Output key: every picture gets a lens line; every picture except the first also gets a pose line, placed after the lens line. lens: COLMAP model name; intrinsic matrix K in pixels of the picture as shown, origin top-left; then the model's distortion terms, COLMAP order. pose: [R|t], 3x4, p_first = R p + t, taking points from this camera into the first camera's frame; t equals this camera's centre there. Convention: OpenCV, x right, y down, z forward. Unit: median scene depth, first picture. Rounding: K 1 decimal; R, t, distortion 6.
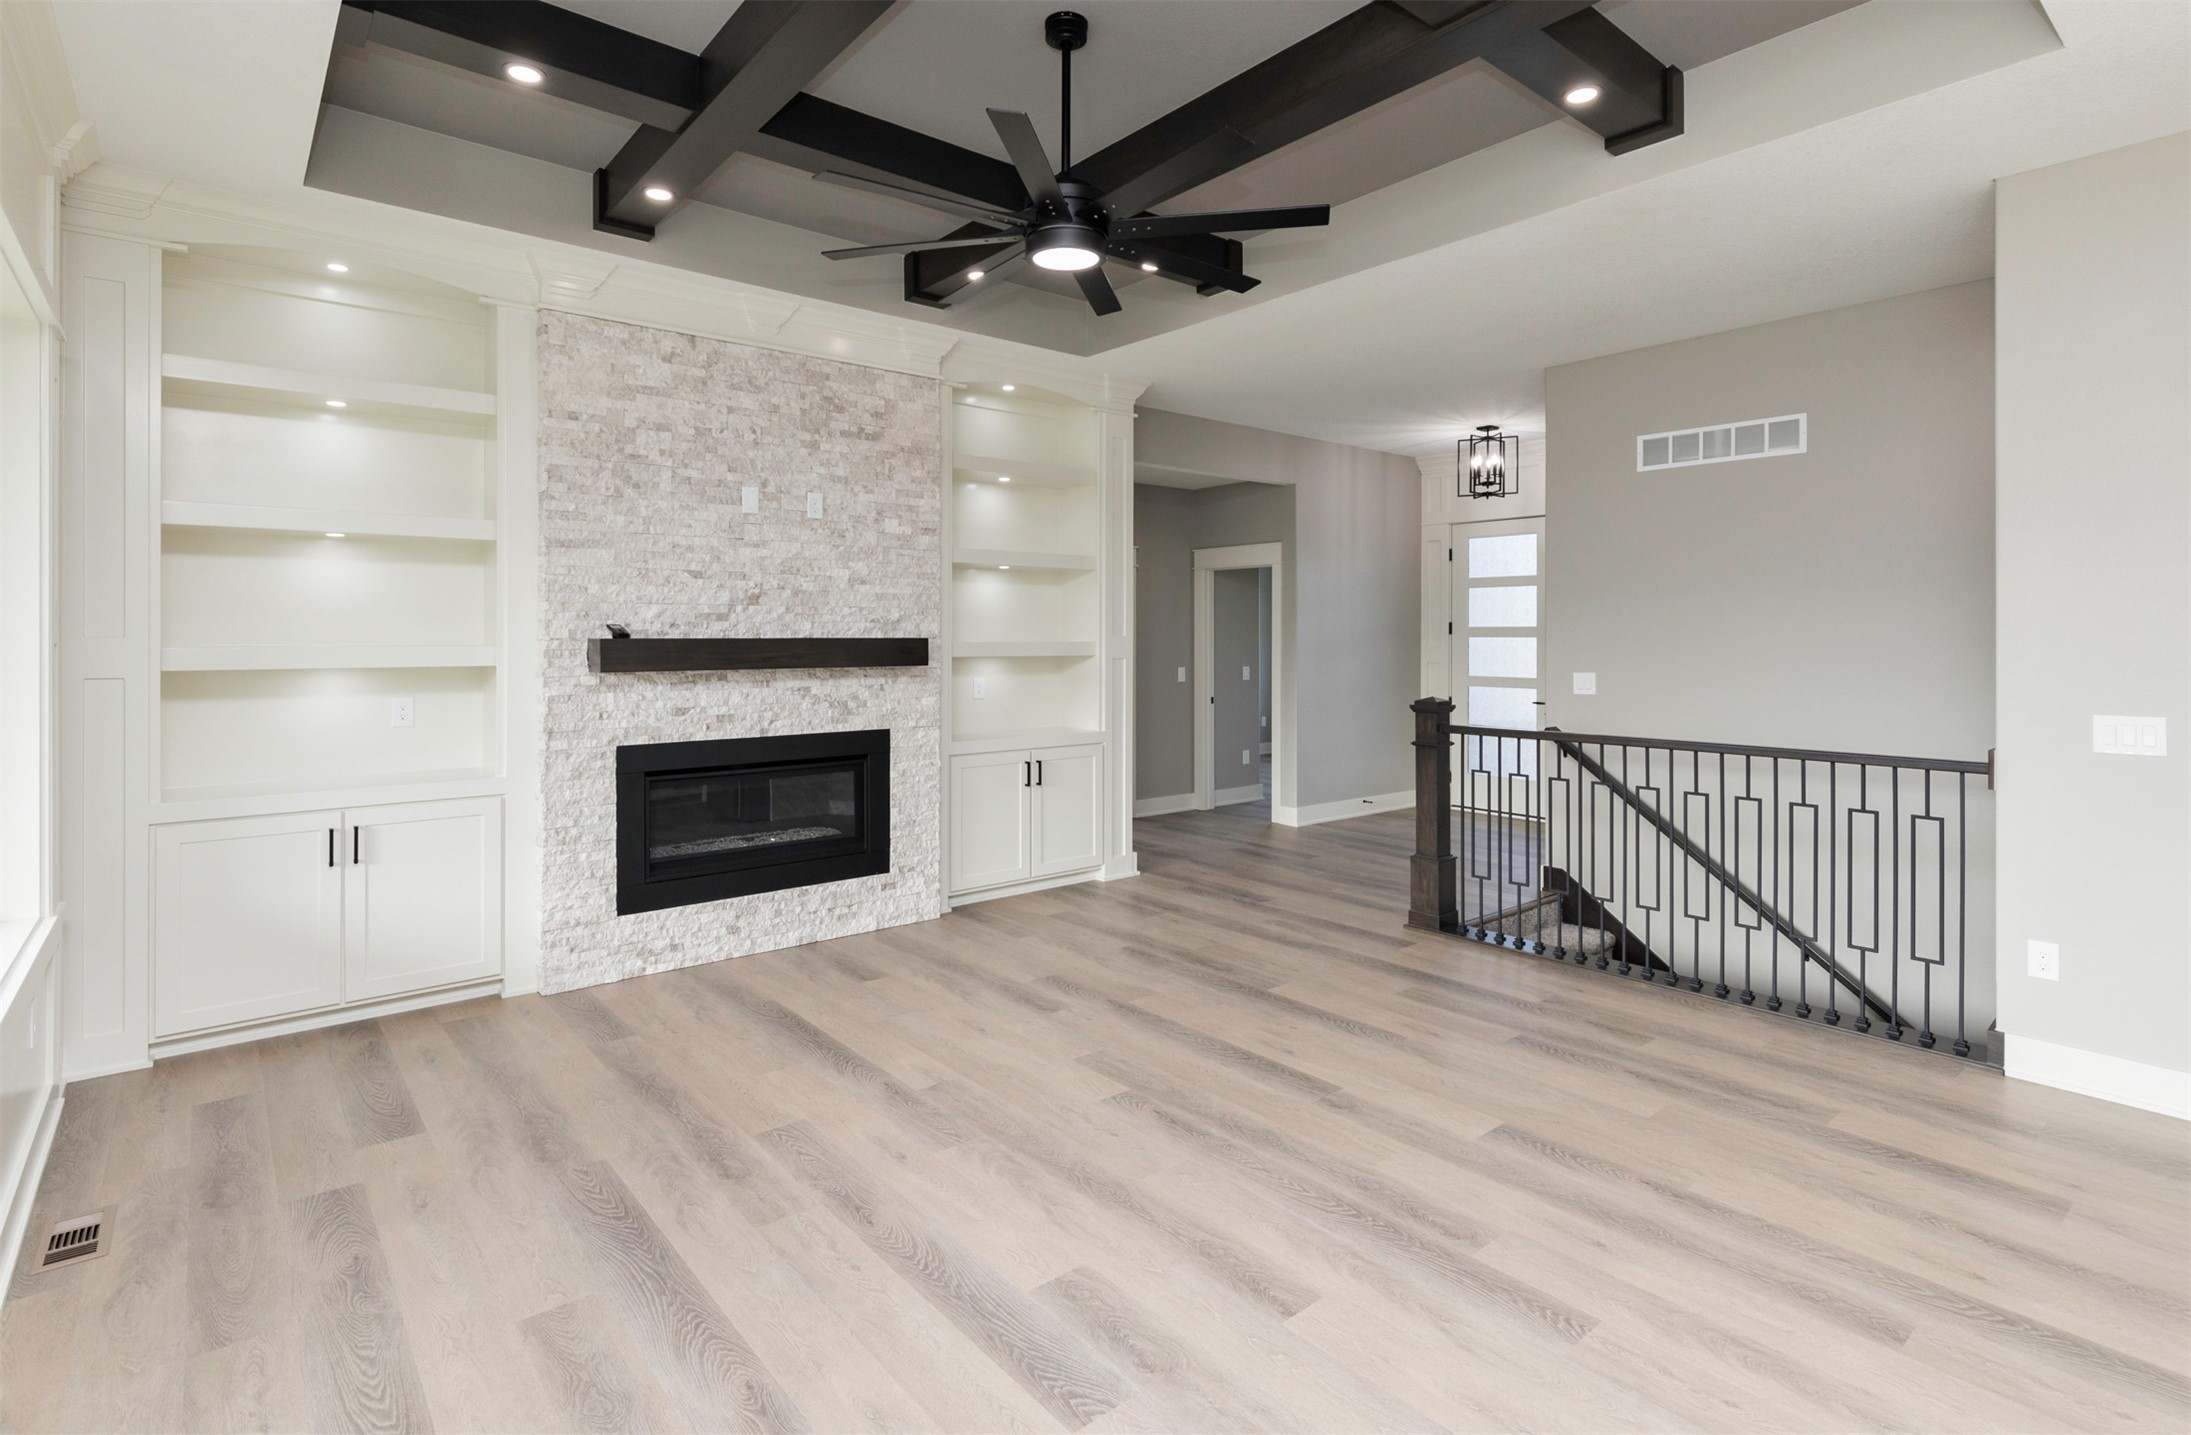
lens RADIAL K [[1058.4, 0, 1100.9], [0, 1058.4, 643.0], [0, 0, 1]] dist [0.001344, 0.000099]
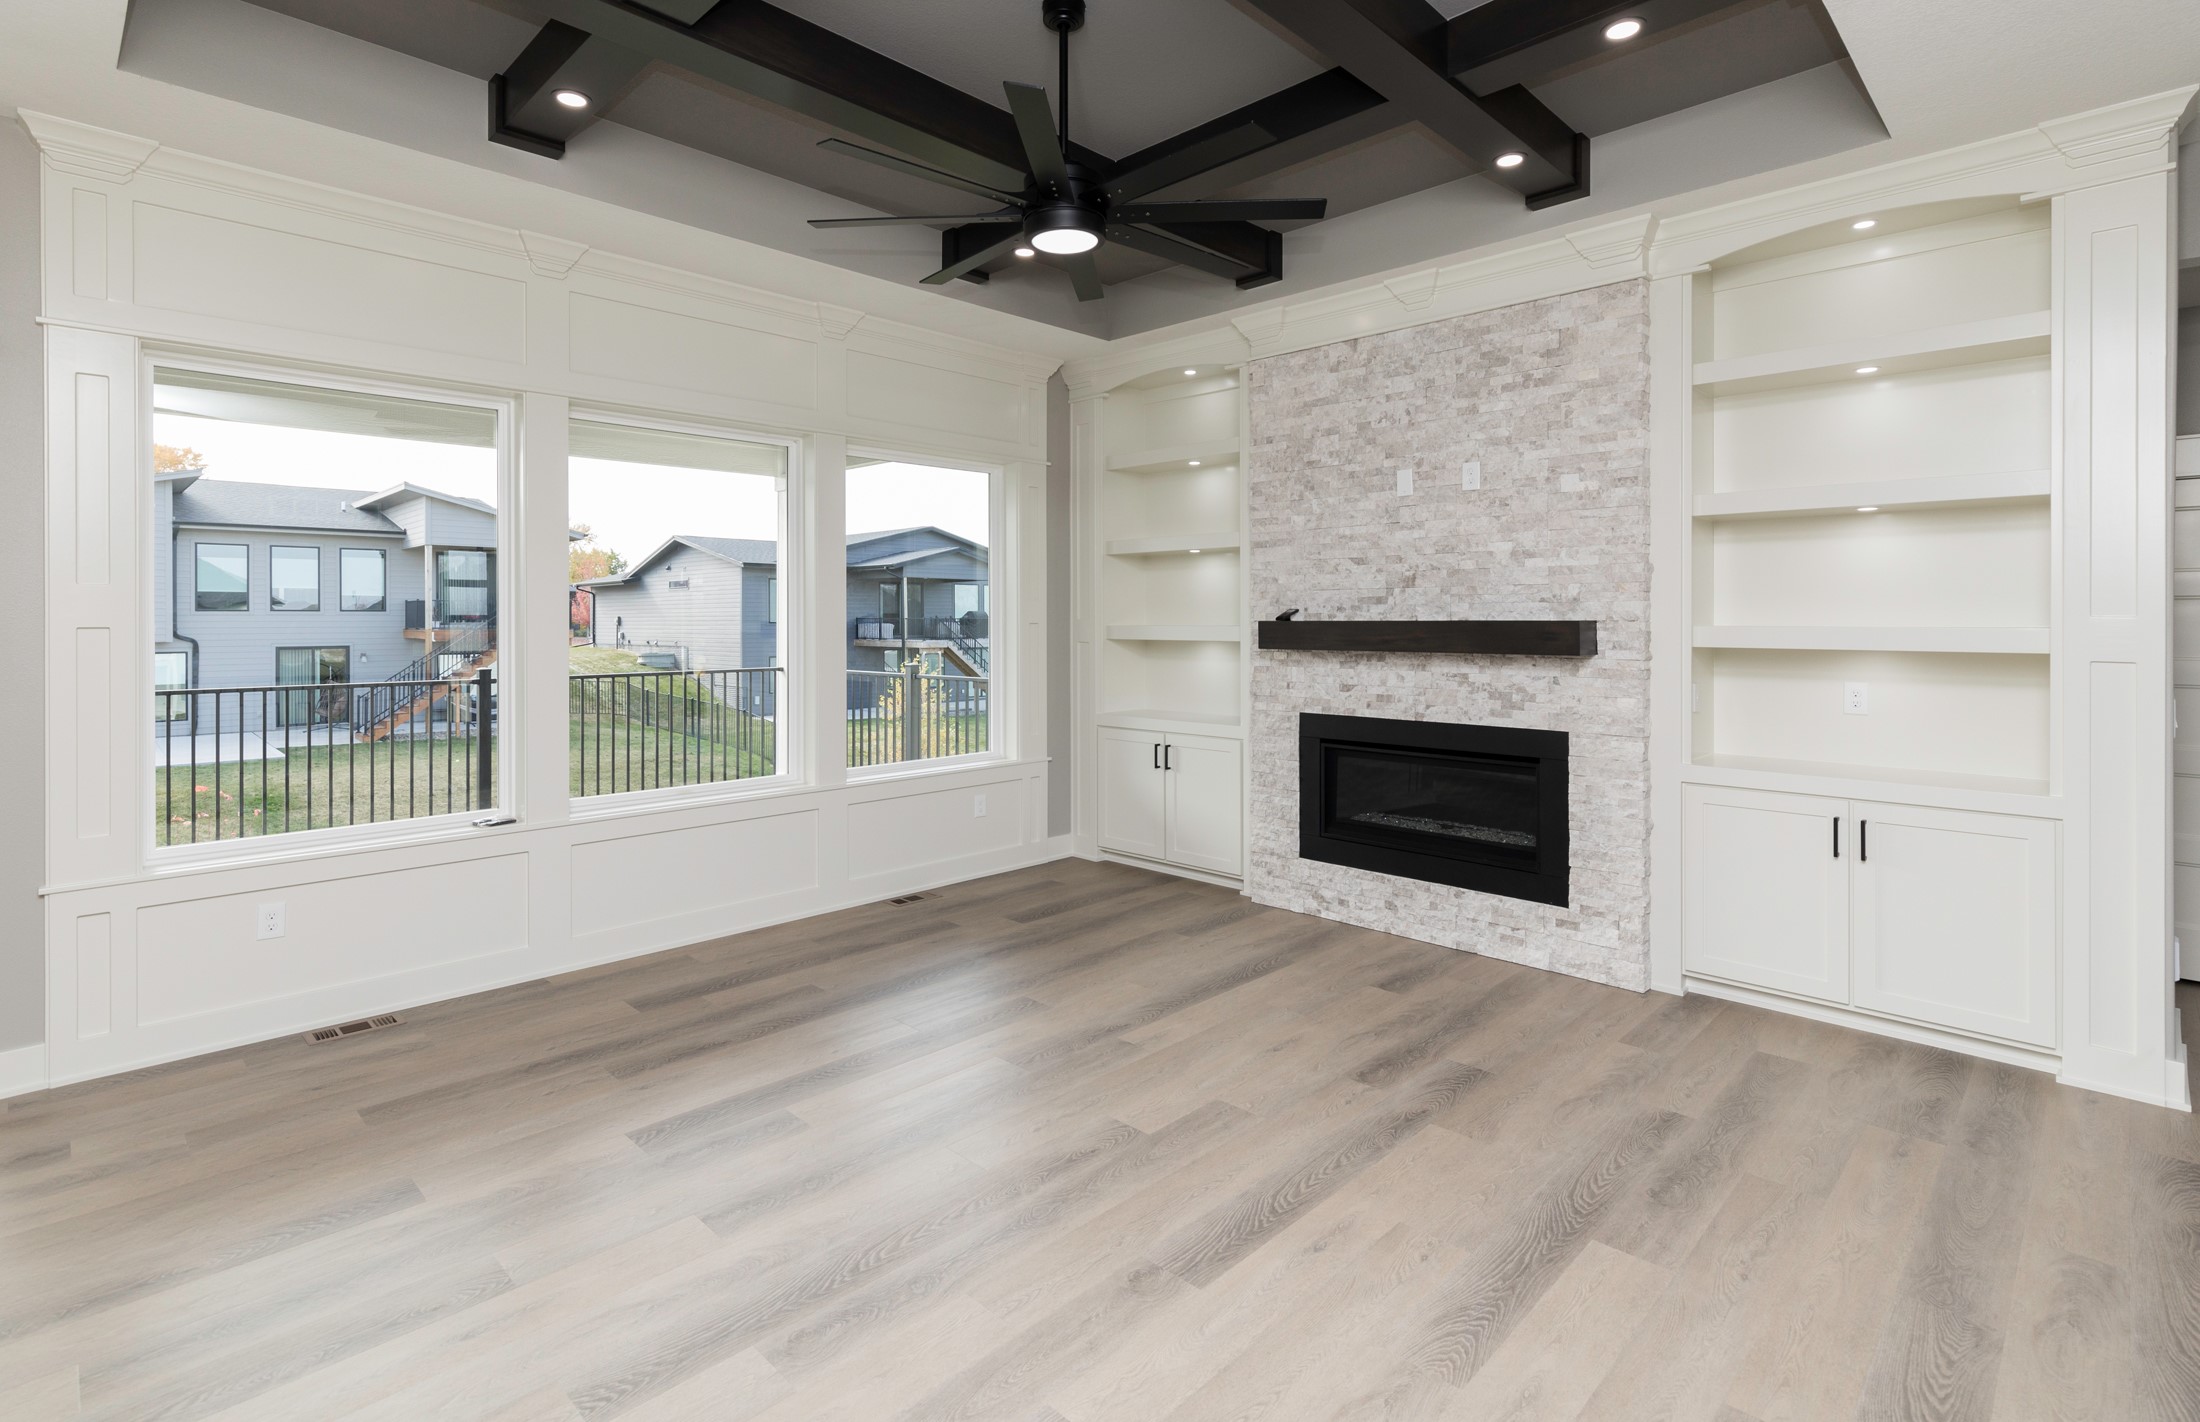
lens RADIAL K [[1052.9, 0, 1098.1], [0, 1052.9, 624.1], [0, 0, 1]] dist [0.015727, -0.000255]
pose [[0.096969, 0.005736, -0.995271, 0.669657], [-0.003848, 0.999978, 0.005388, -0.006013], [0.995280, 0.003307, 0.096988, 0.649989]]
